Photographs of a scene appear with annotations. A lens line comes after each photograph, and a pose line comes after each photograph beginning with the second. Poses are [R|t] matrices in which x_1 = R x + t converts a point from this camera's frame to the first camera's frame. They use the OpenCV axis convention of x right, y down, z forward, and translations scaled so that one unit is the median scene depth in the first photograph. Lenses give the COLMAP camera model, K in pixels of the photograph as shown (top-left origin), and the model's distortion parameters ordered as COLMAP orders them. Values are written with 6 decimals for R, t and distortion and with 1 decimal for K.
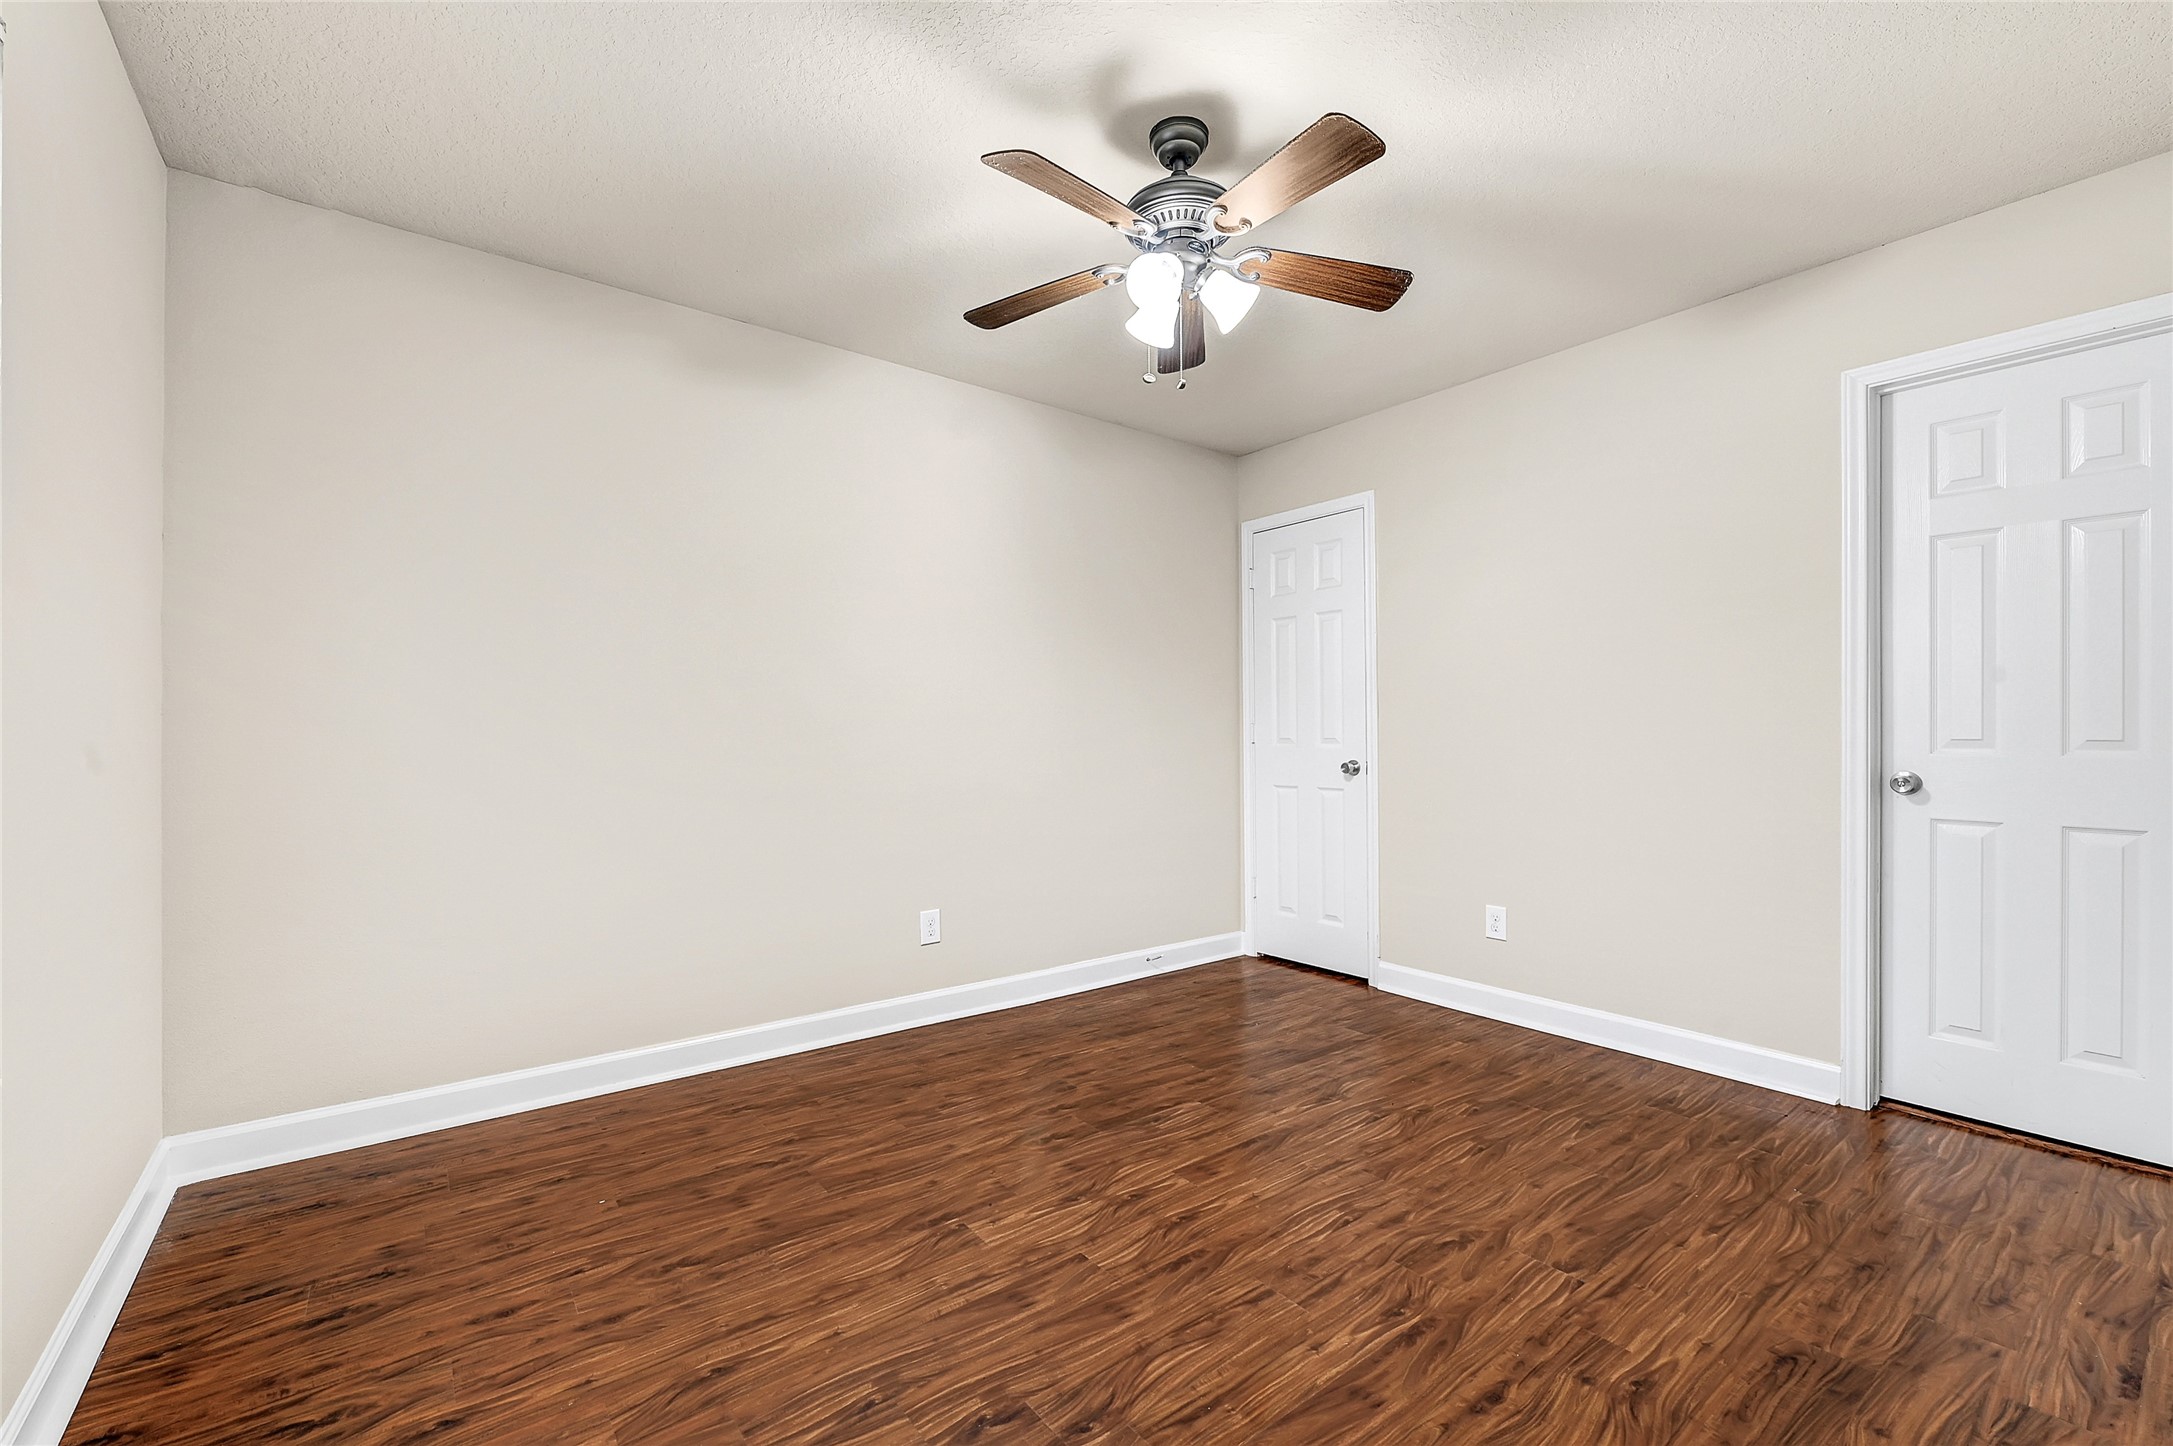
lens RADIAL K [[889.1, 0, 1080.9], [0, 889.1, 736.1], [0, 0, 1]] dist [-0.010314, 0.000001]
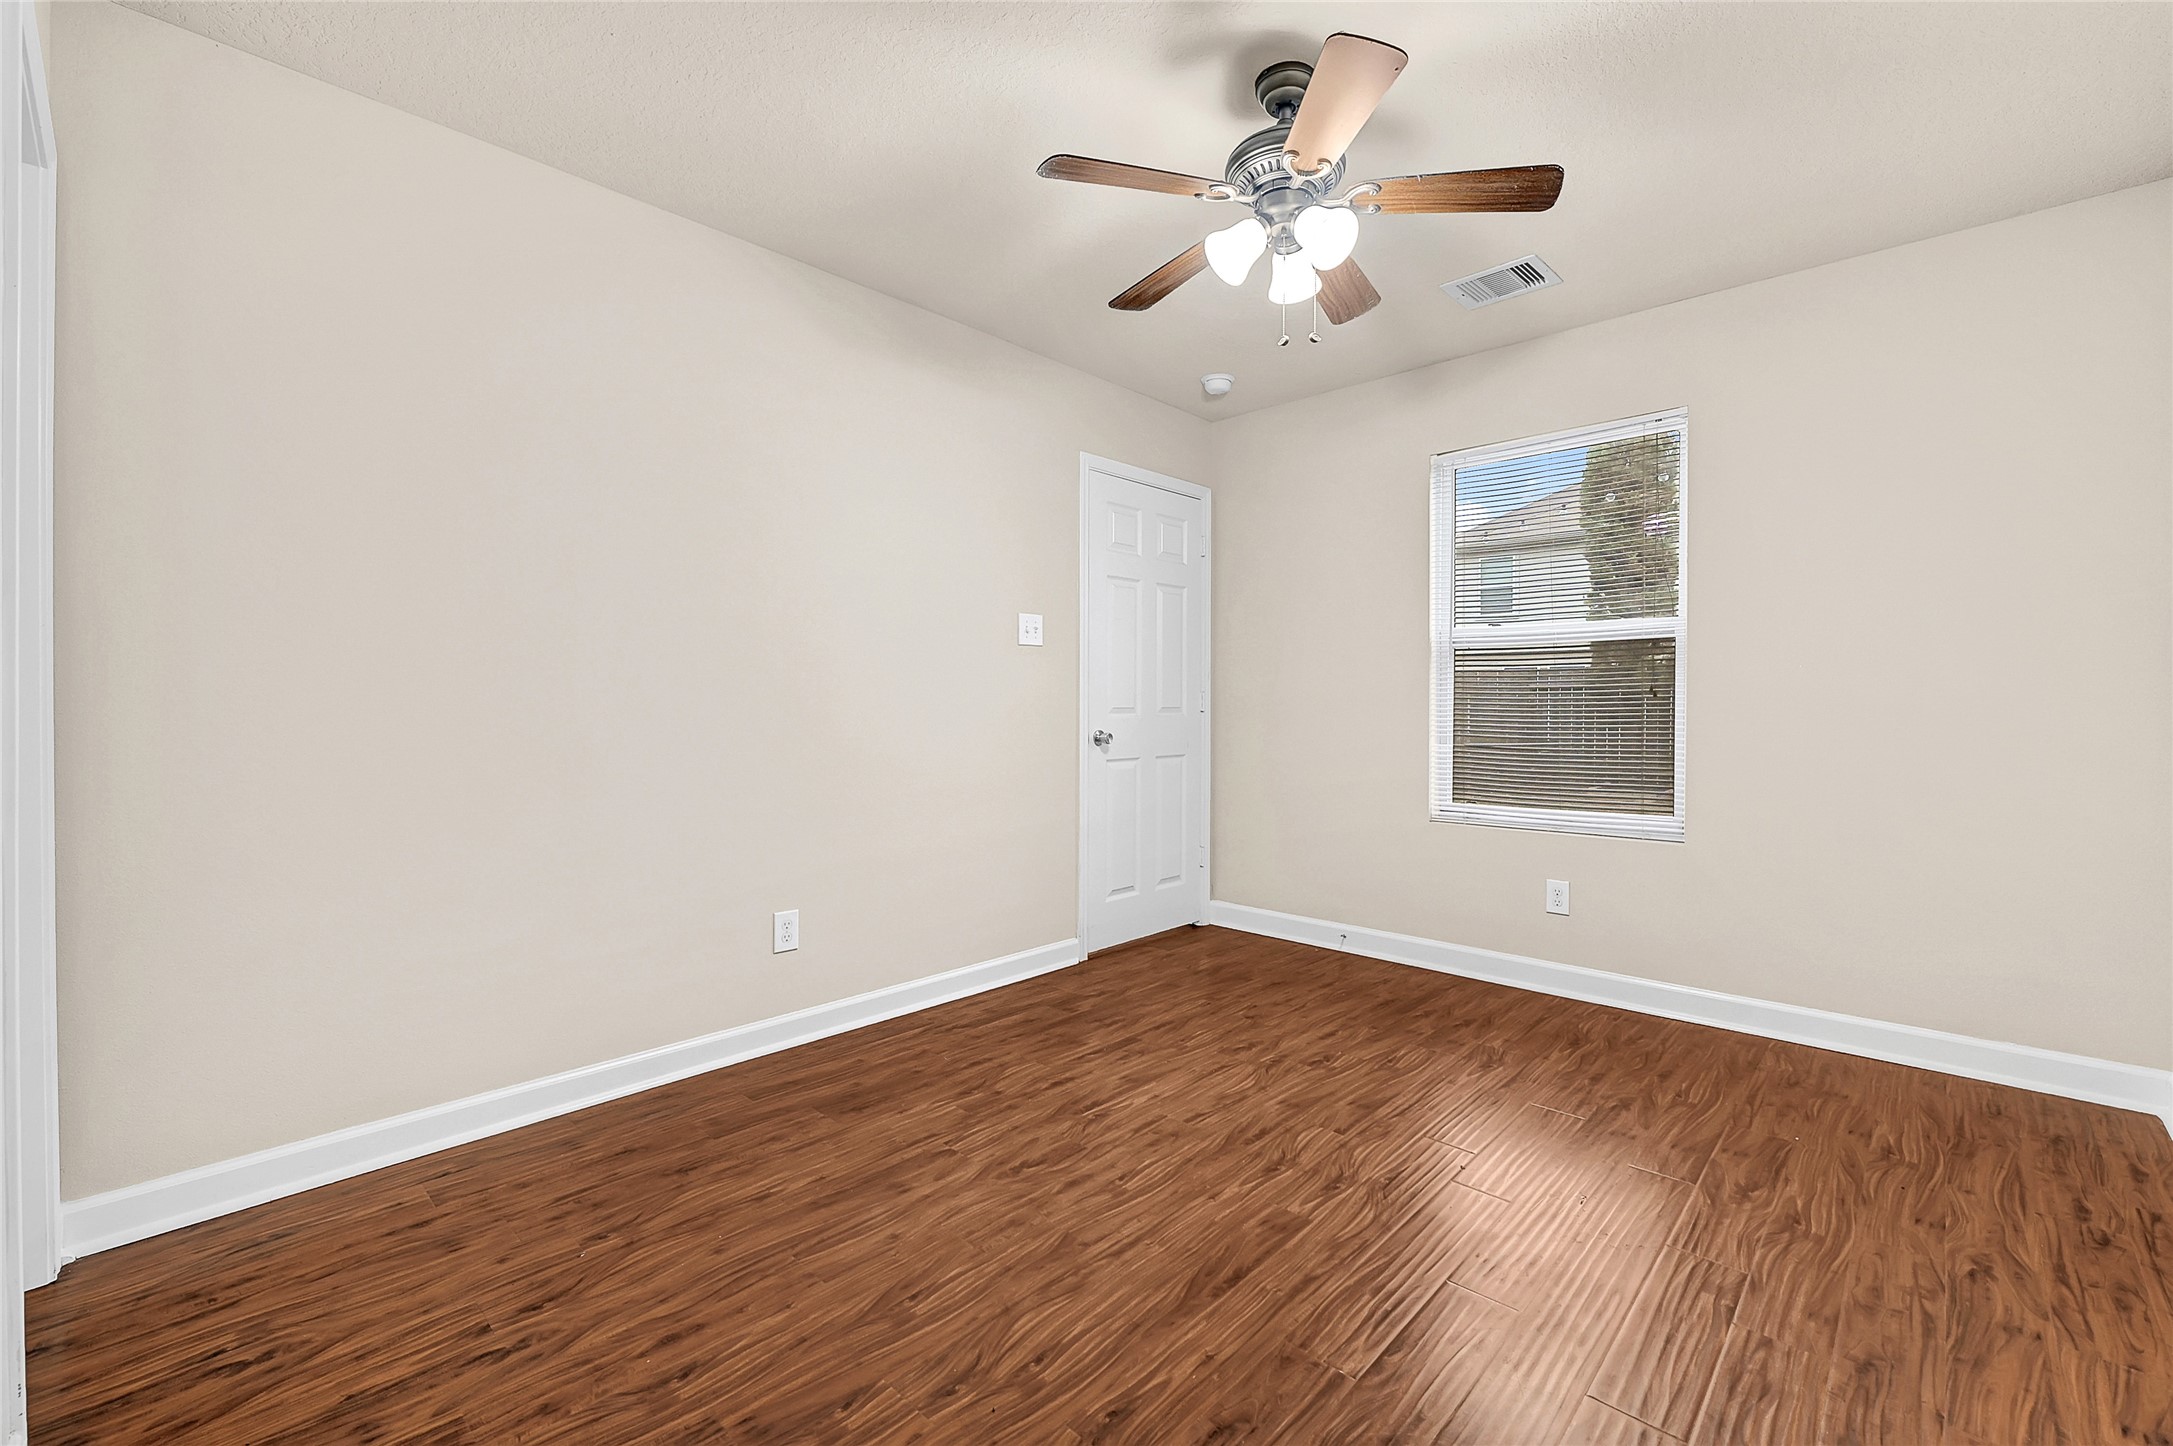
lens RADIAL K [[889.1, 0, 1085.2], [0, 889.1, 713.6], [0, 0, 1]] dist [-0.010314, 0.000001]
pose [[-0.988519, 0.003481, -0.151055, 0.511963], [0.000834, 0.999845, 0.017586, -0.010374], [0.151093, 0.017258, -0.988369, 2.069399]]
